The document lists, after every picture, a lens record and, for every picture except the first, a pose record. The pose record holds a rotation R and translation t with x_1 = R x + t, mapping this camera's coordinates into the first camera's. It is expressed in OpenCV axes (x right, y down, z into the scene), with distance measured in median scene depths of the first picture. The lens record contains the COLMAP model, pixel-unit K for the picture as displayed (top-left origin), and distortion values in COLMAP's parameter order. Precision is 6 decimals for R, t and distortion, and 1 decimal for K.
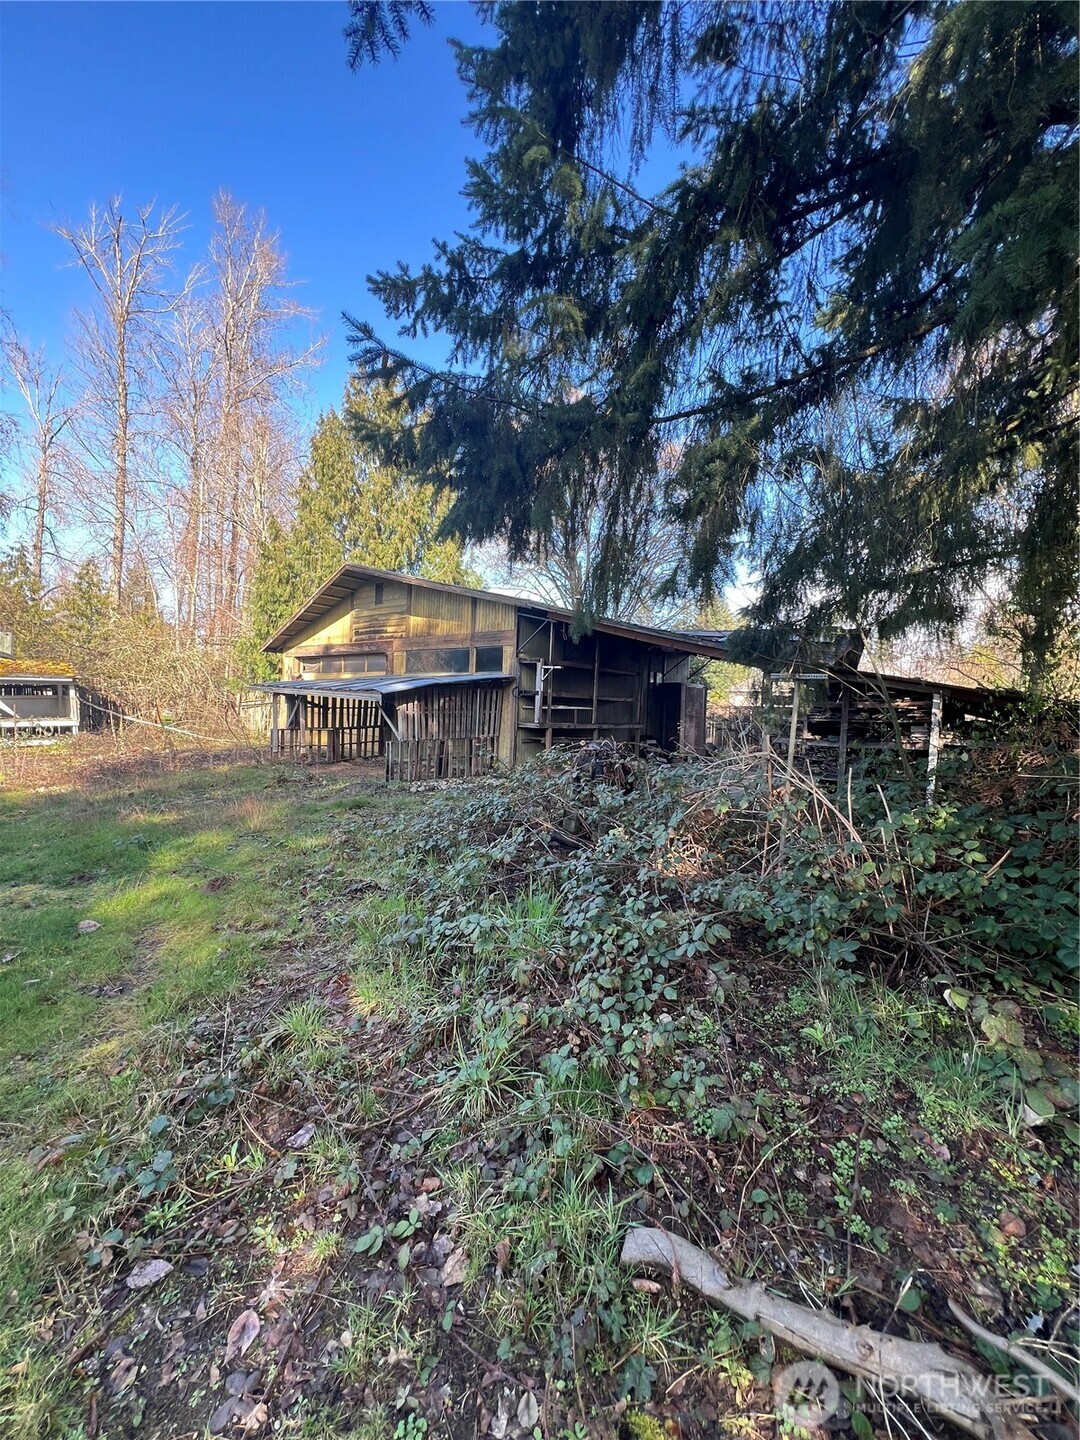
lens RADIAL K [[575.4, 0, 533.6], [0, 575.4, 718.5], [0, 0, 1]] dist [-0.000016, -0.000059]
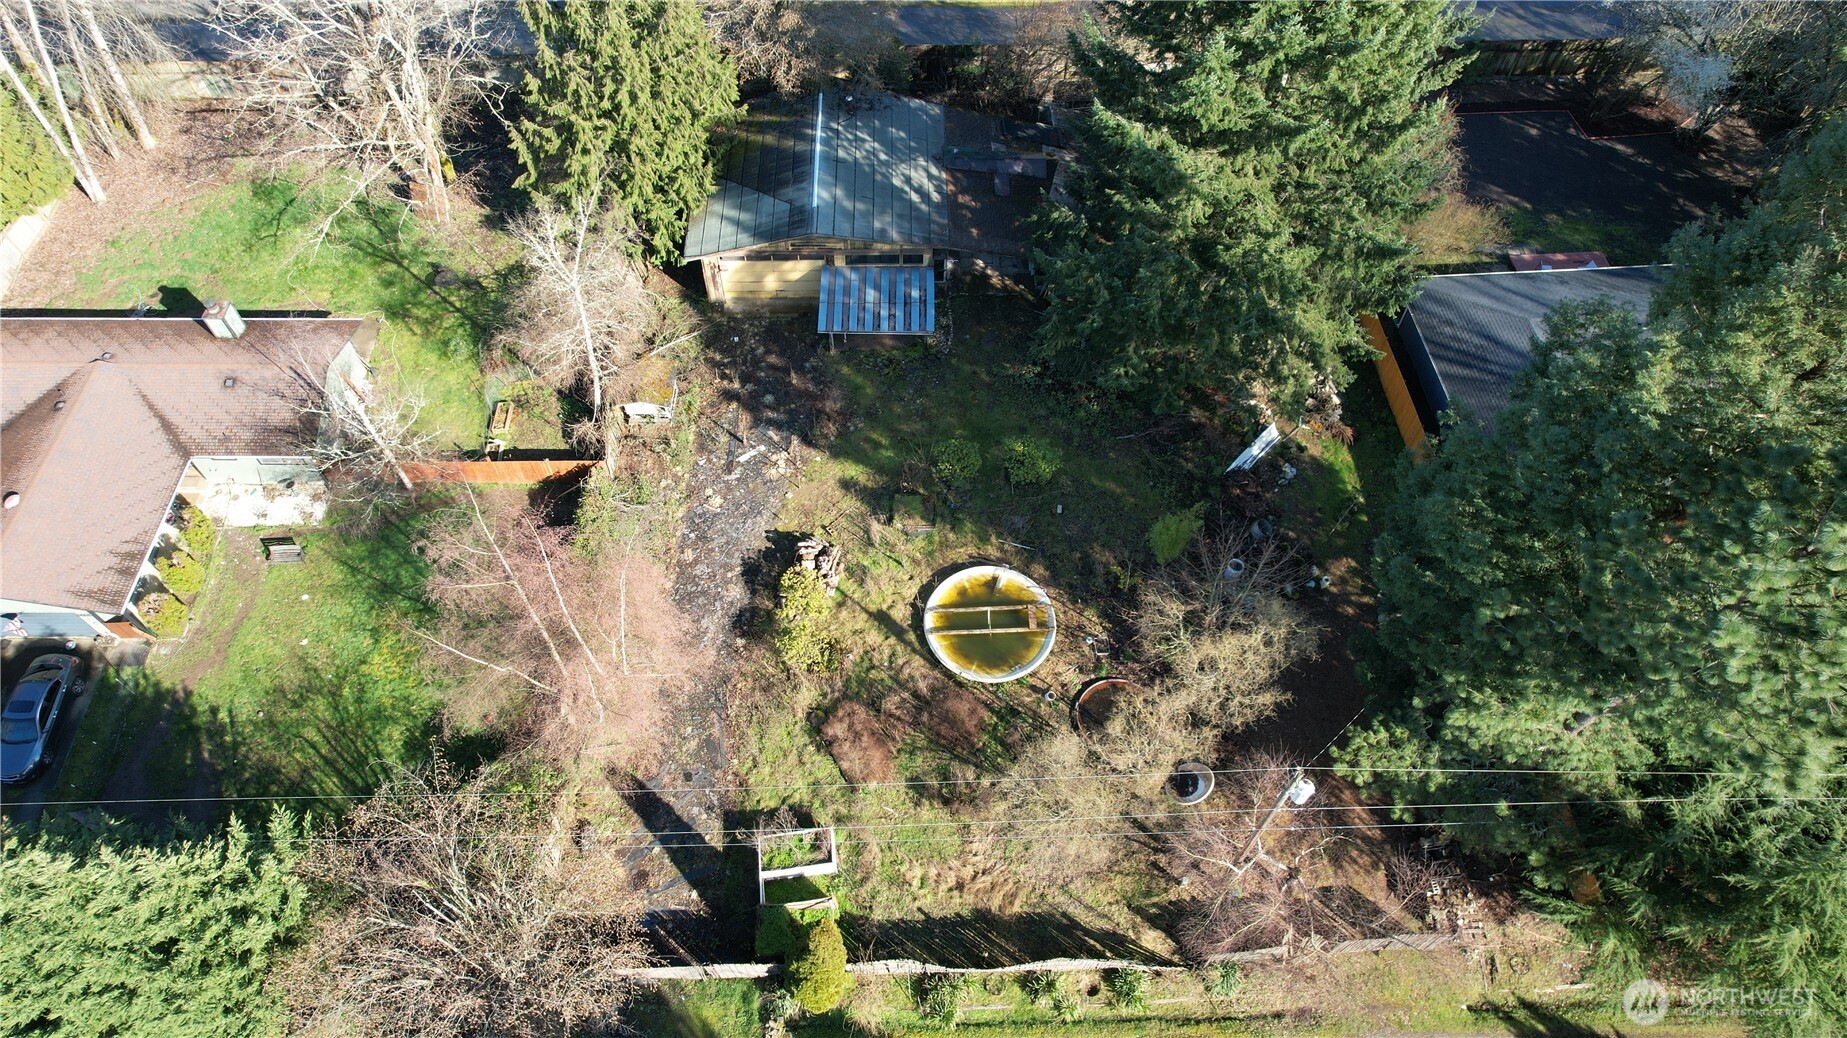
lens RADIAL K [[1187.0, 0, 926.5], [0, 1187.0, 519.8], [0, 0, 1]] dist [-0.069535, 0.059215]
pose [[0.765115, -0.545690, 0.341792, -1.867903], [0.031773, 0.562171, 0.826410, -2.871165], [-0.643109, -0.621439, 0.447464, -1.330417]]
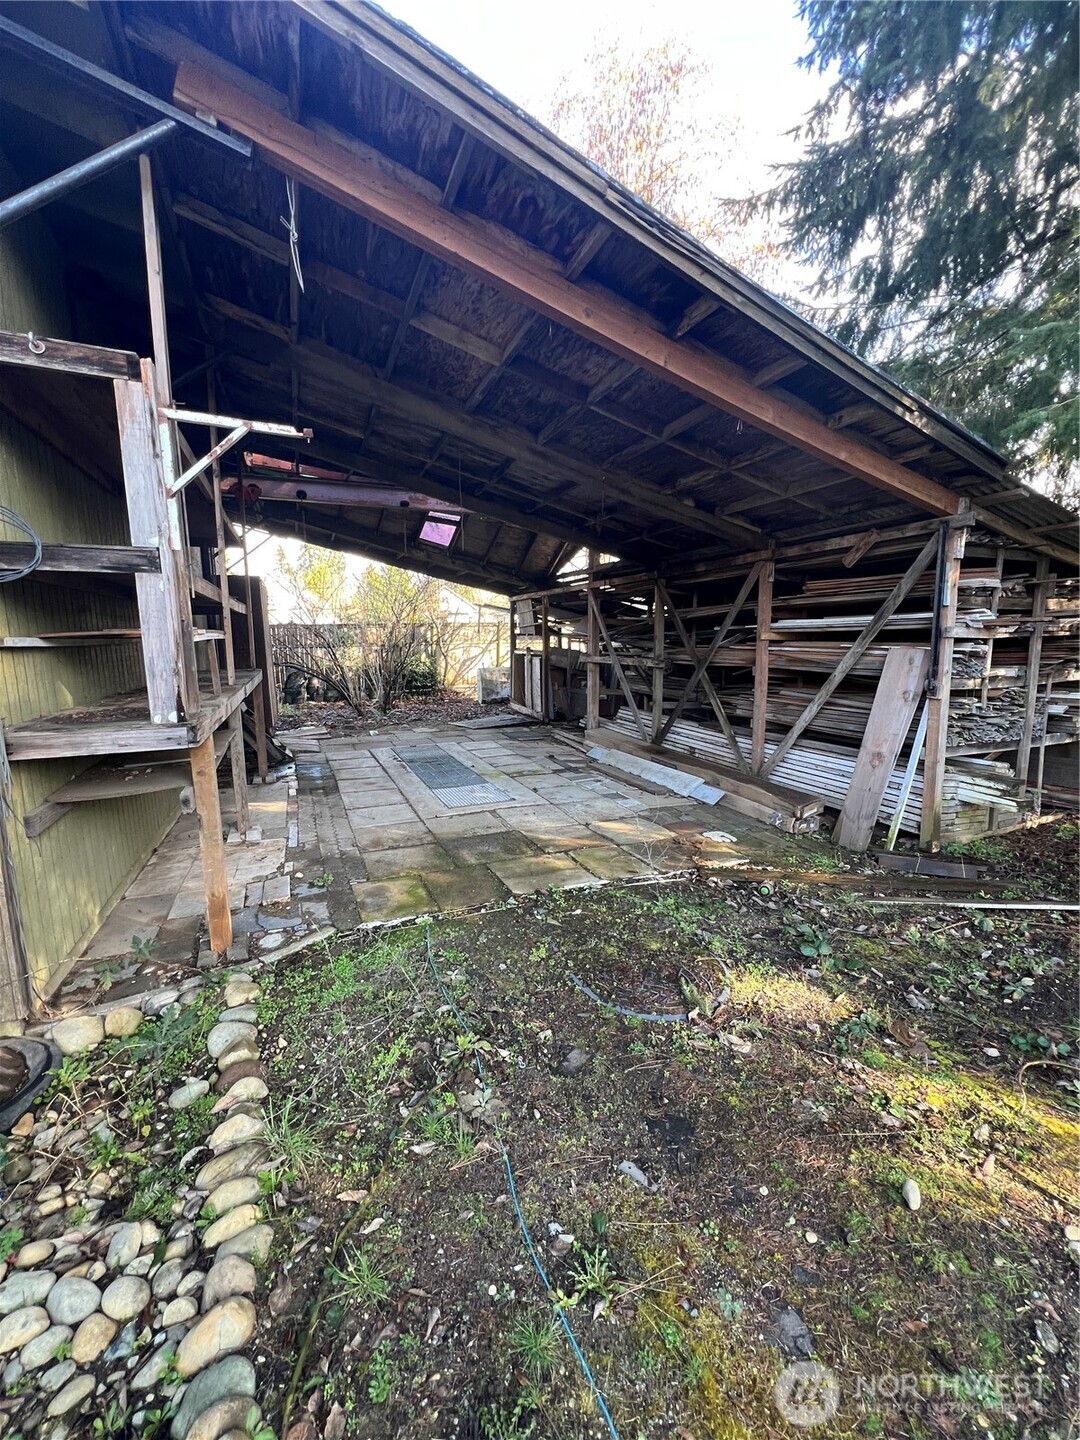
lens RADIAL K [[575.4, 0, 535.2], [0, 575.4, 720.3], [0, 0, 1]] dist [-0.000016, -0.000059]
pose [[0.483613, -0.167678, 0.859071, -0.092339], [0.045183, 0.984953, 0.166813, -0.018273], [-0.874115, -0.041858, 0.483912, 0.759154]]
